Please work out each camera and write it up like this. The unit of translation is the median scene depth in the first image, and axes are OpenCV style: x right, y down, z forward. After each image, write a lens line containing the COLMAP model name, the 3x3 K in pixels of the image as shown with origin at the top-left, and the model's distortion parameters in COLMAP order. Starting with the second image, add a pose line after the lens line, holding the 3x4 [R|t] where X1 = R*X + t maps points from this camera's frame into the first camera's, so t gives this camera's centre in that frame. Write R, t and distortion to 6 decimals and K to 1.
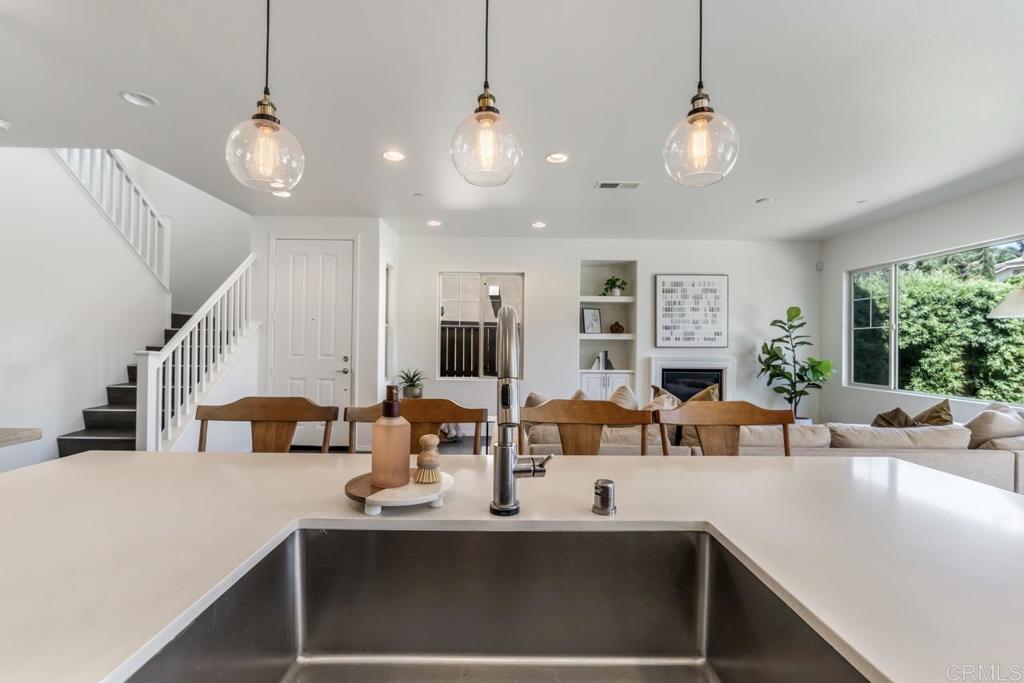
lens RADIAL K [[471.1, 0, 516.1], [0, 471.1, 342.1], [0, 0, 1]] dist [-0.017196, 0.005914]
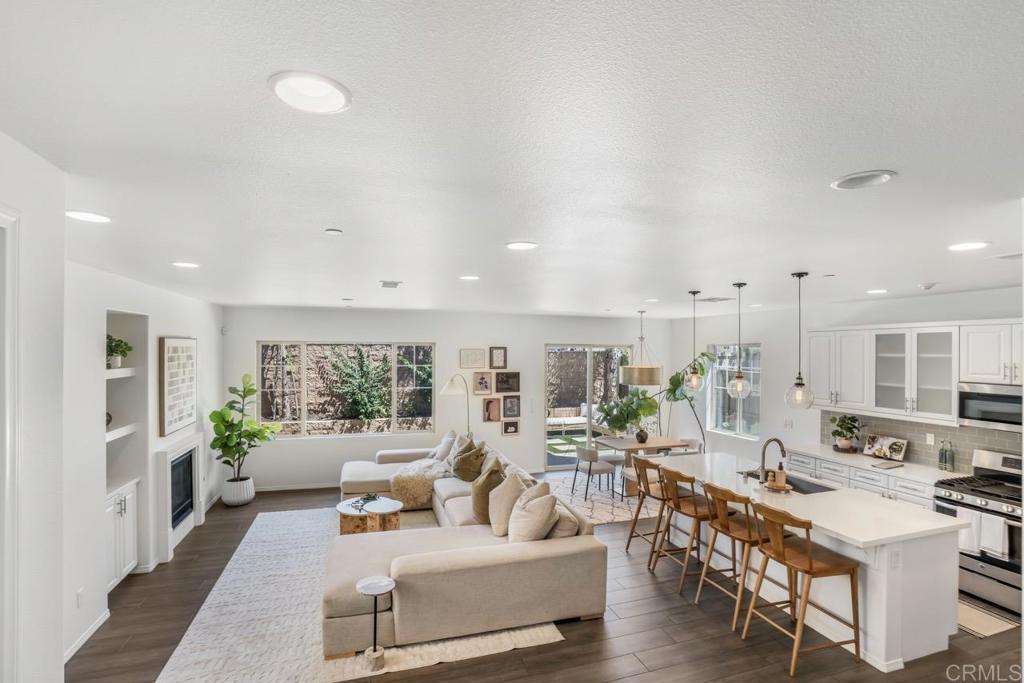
lens RADIAL K [[471.1, 0, 493.8], [0, 471.1, 331.6], [0, 0, 1]] dist [-0.017196, 0.005914]
pose [[-0.276871, 0.028676, 0.960479, -0.538175], [-0.017221, 0.999246, -0.034798, -0.134894], [-0.960753, -0.026175, -0.276168, 0.705676]]
